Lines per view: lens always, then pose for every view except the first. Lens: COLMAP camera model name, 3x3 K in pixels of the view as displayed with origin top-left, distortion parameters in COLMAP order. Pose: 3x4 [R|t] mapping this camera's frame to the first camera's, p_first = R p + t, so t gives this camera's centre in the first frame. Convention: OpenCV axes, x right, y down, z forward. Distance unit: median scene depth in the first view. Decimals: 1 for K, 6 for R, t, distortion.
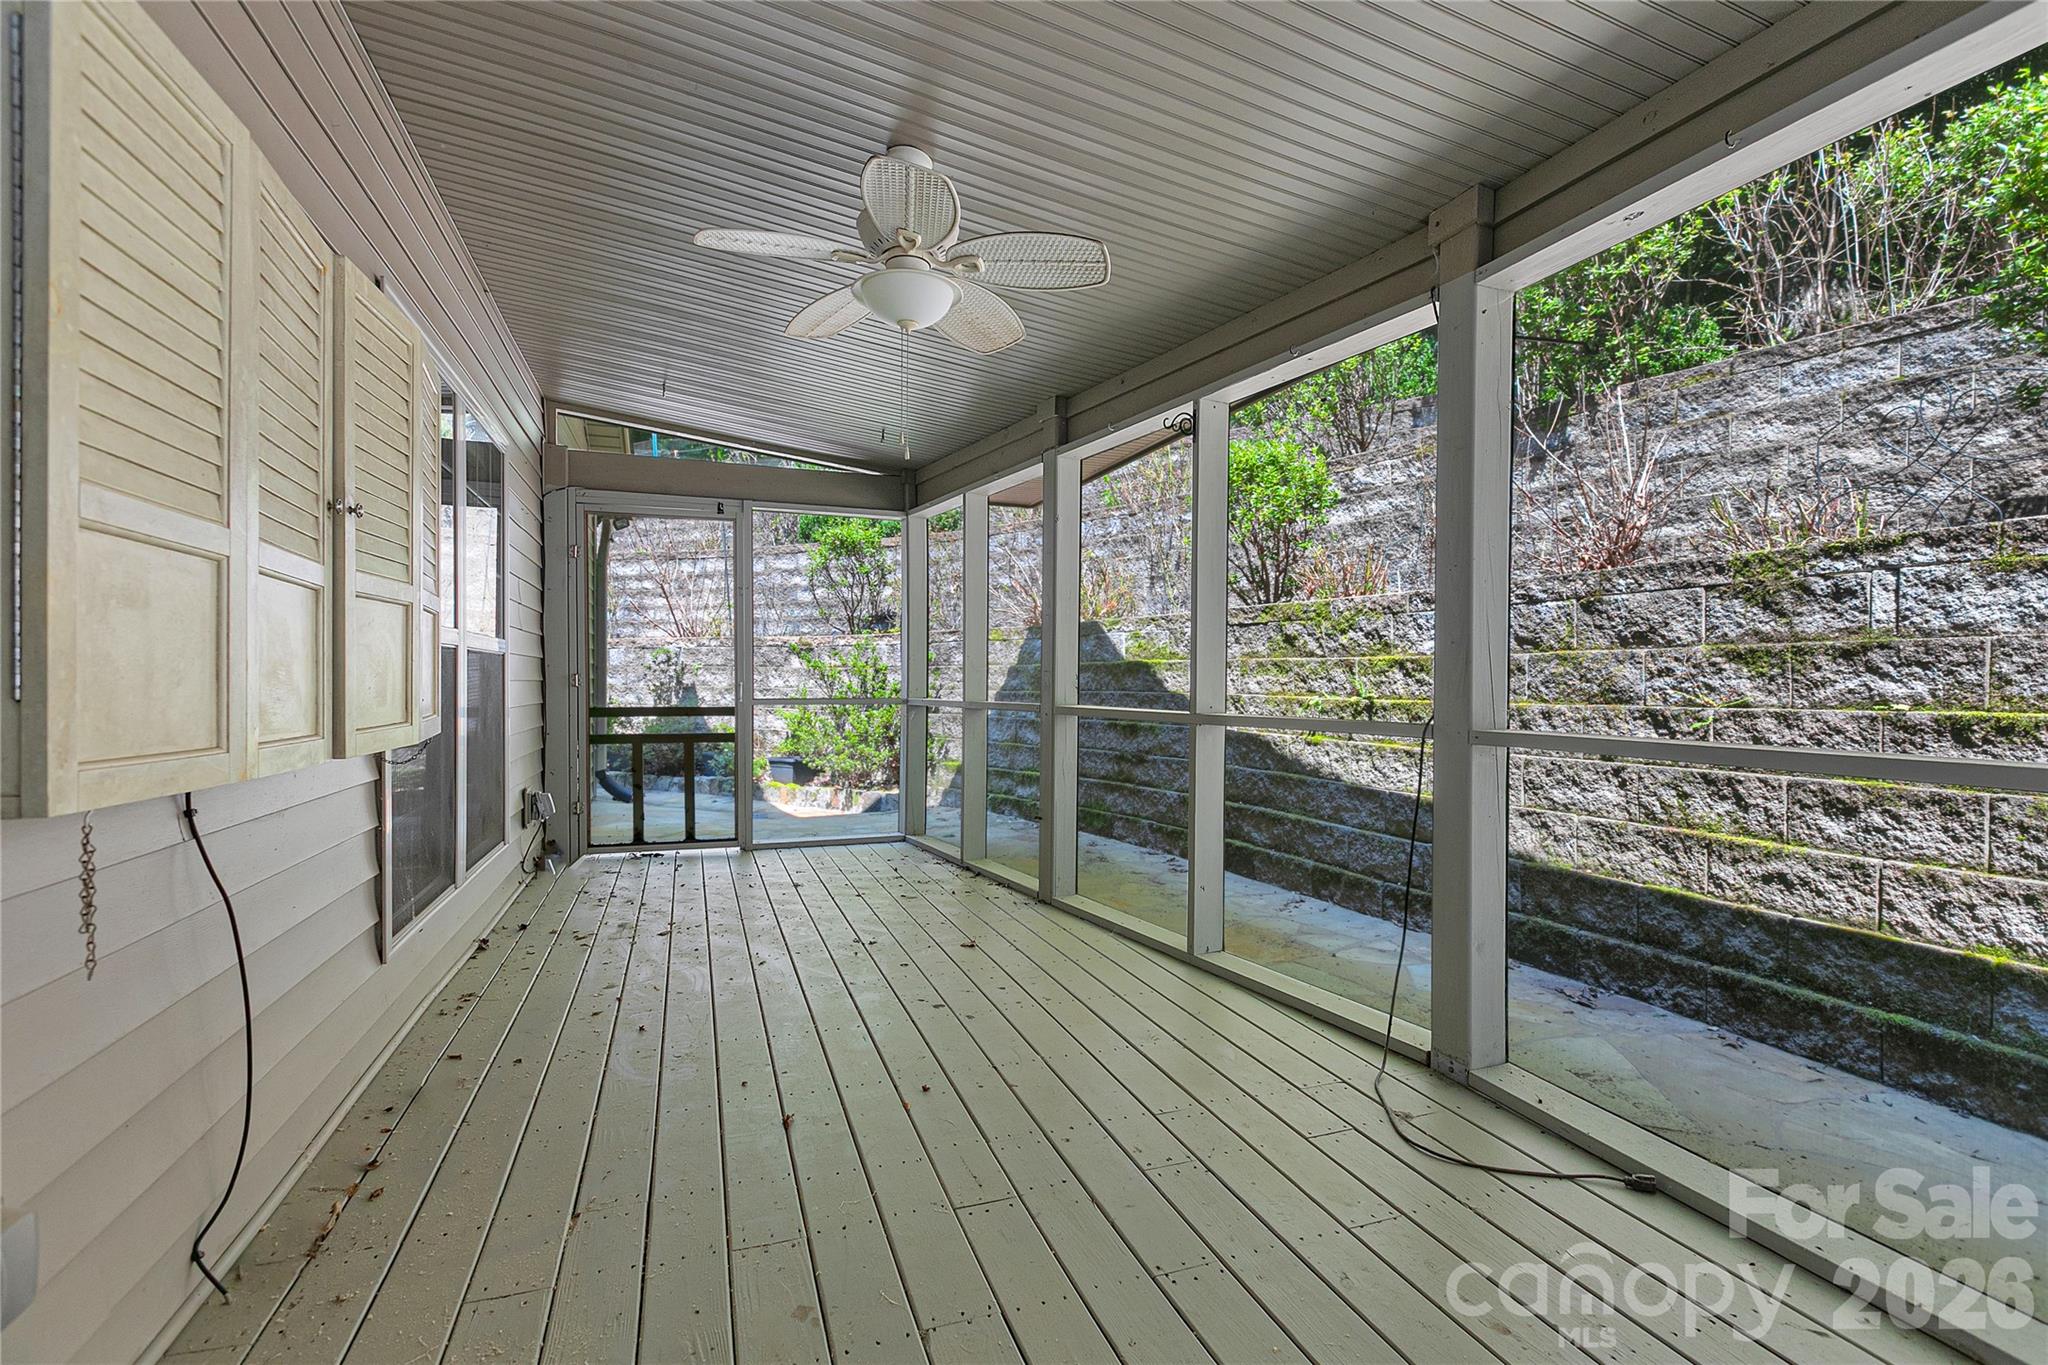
lens RADIAL K [[921.7, 0, 1040.8], [0, 921.7, 690.8], [0, 0, 1]] dist [-0.000545, -0.000352]
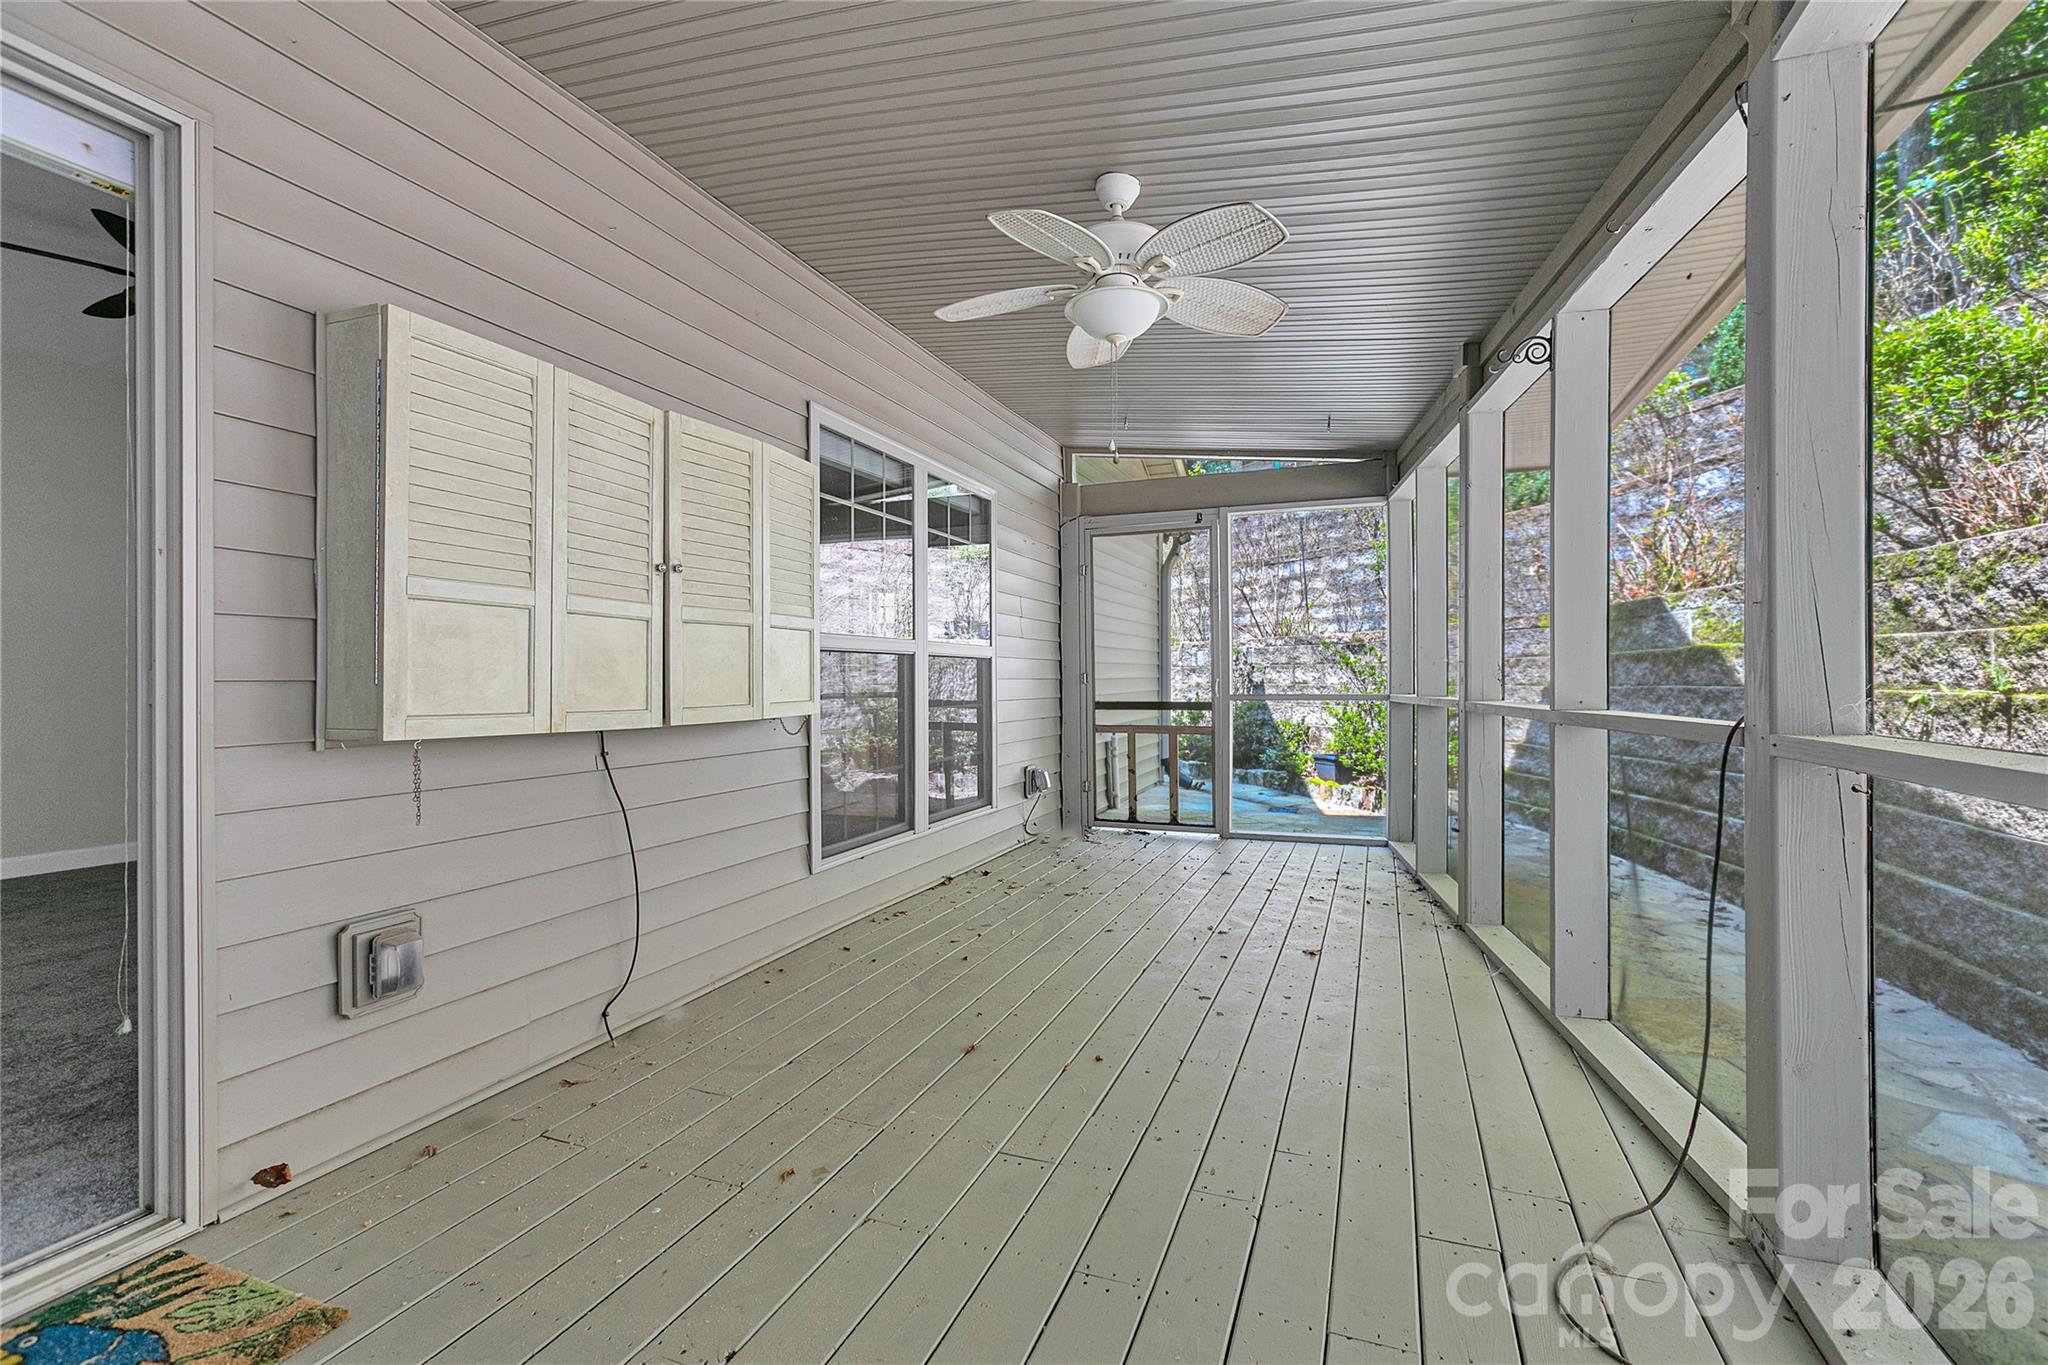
lens RADIAL K [[921.7, 0, 1038.7], [0, 921.7, 675.8], [0, 0, 1]] dist [-0.000545, -0.000352]
pose [[0.745456, -0.013259, -0.666423, 0.260596], [0.002522, 0.999851, -0.017072, 0.005601], [0.666550, 0.011046, 0.745378, 0.079938]]
